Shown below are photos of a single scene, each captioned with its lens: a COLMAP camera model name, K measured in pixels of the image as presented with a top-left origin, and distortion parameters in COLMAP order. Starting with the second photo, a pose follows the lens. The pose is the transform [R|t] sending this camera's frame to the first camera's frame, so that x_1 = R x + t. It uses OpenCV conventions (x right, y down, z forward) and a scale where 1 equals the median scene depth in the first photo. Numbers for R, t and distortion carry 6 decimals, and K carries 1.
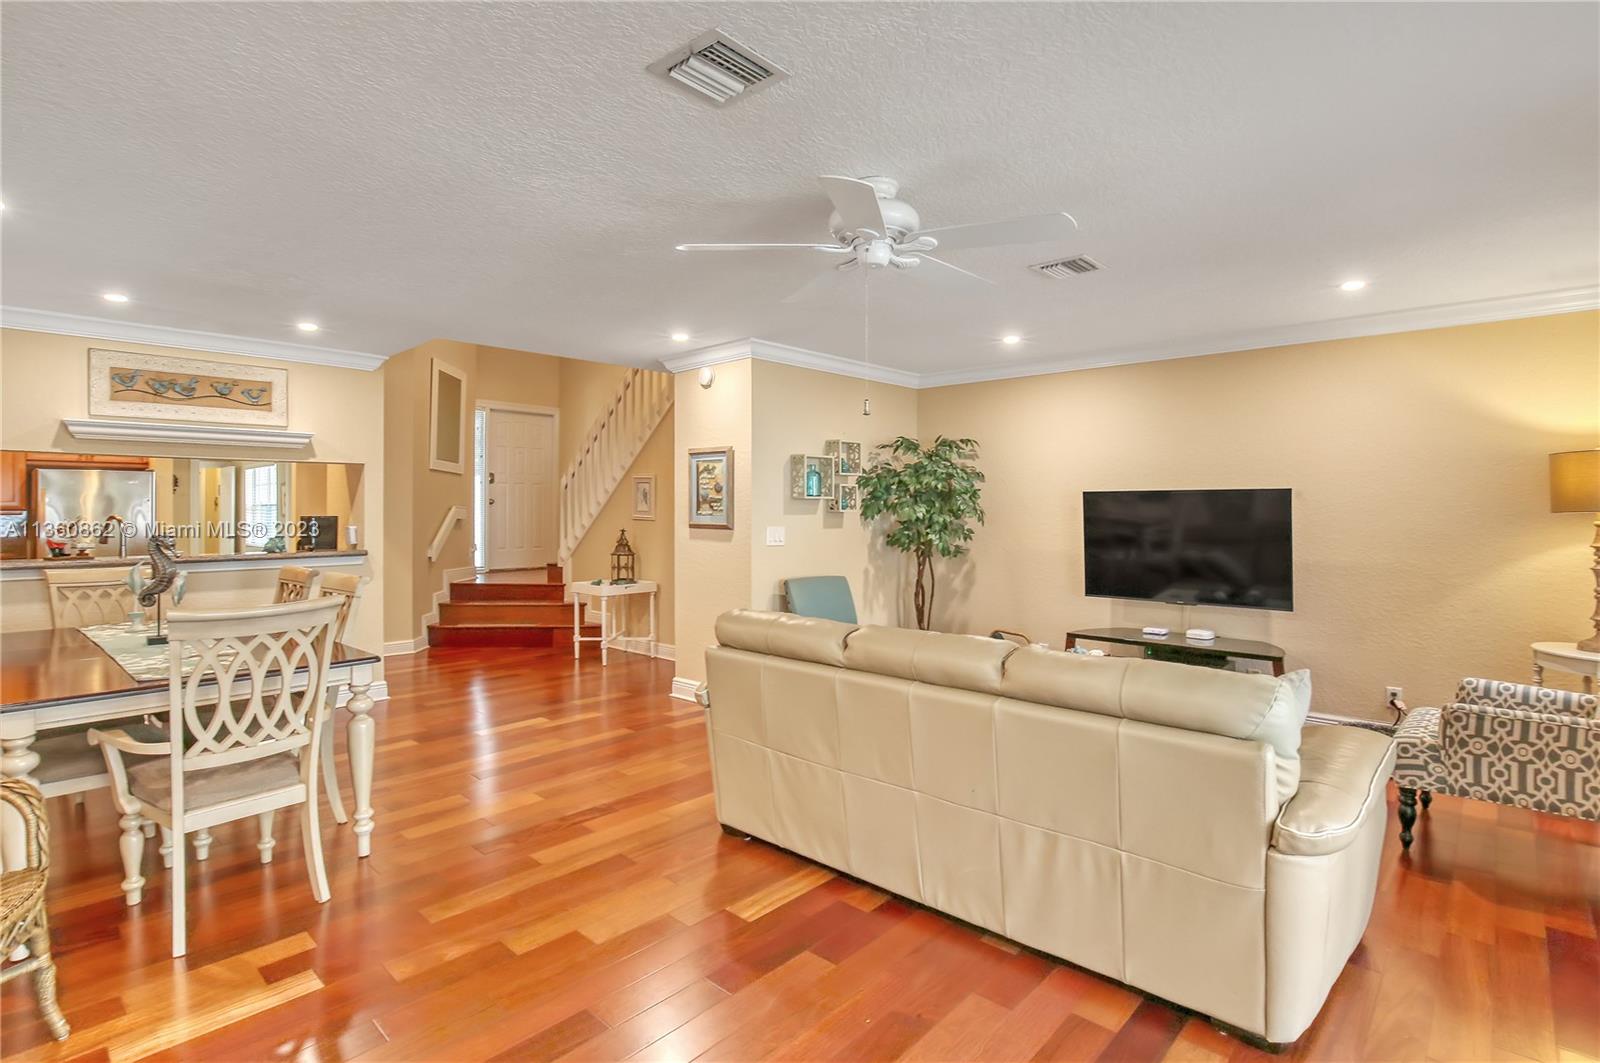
lens RADIAL K [[784.7, 0, 814.3], [0, 784.7, 504.2], [0, 0, 1]] dist [-0.017178, 0.000768]
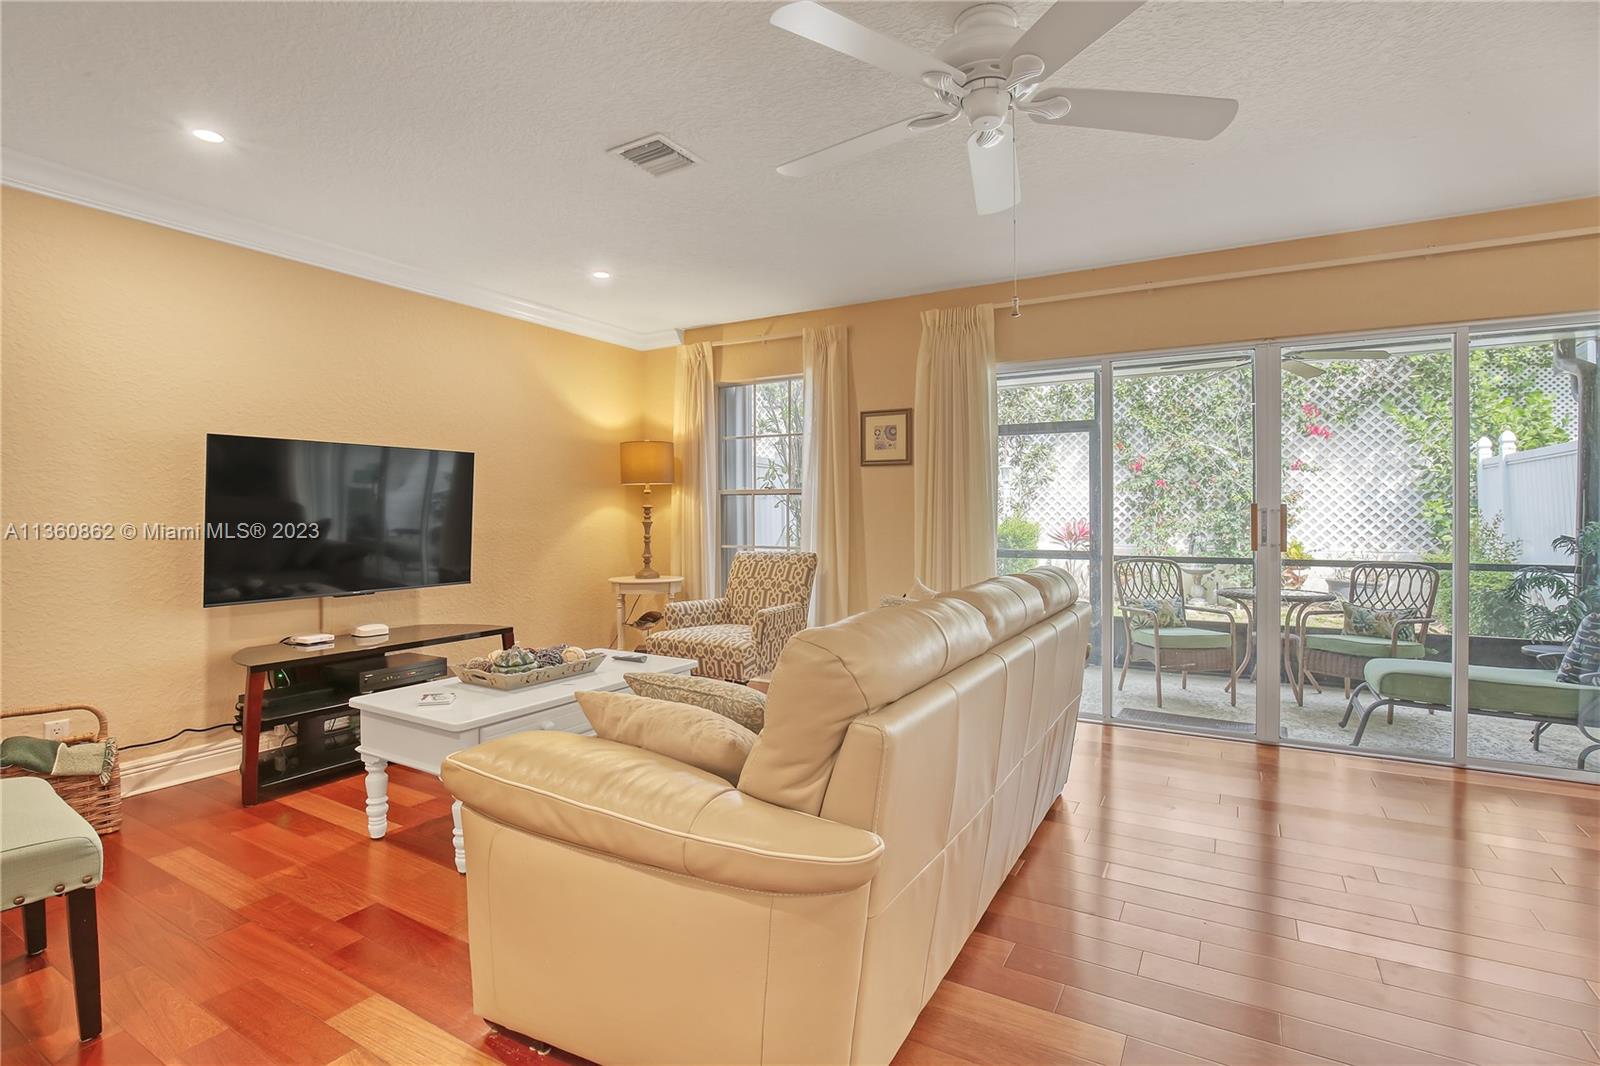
lens RADIAL K [[739.9, 0, 821.4], [0, 739.9, 511.8], [0, 0, 1]] dist [-0.030183, 0.000558]
pose [[-0.217623, -0.000483, 0.976033, -0.346063], [-0.004558, 0.999989, -0.000522, 0.051165], [-0.976022, -0.004563, -0.217623, 0.789723]]
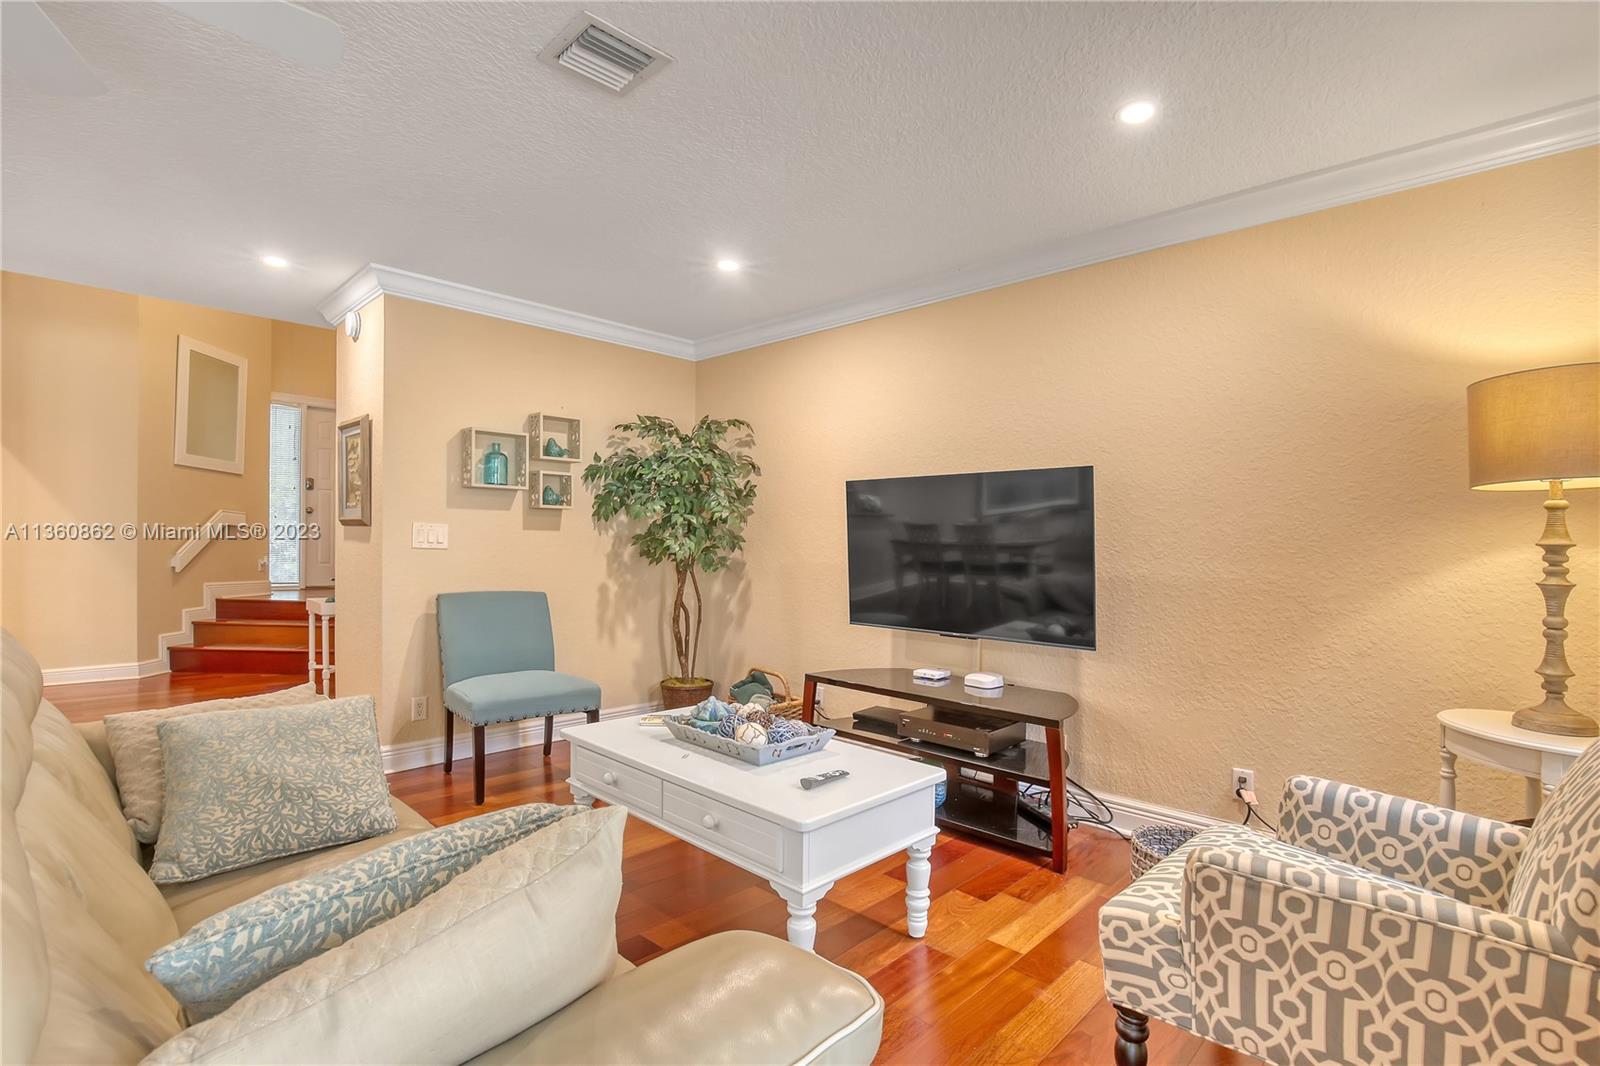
lens RADIAL K [[753.3, 0, 804.0], [0, 753.3, 534.7], [0, 0, 1]] dist [-0.027576, 0.002752]
pose [[0.999106, 0.012907, -0.040246, 0.392252], [-0.013178, 0.999892, -0.006462, 0.046292], [0.040159, 0.006986, 0.999169, 0.350996]]
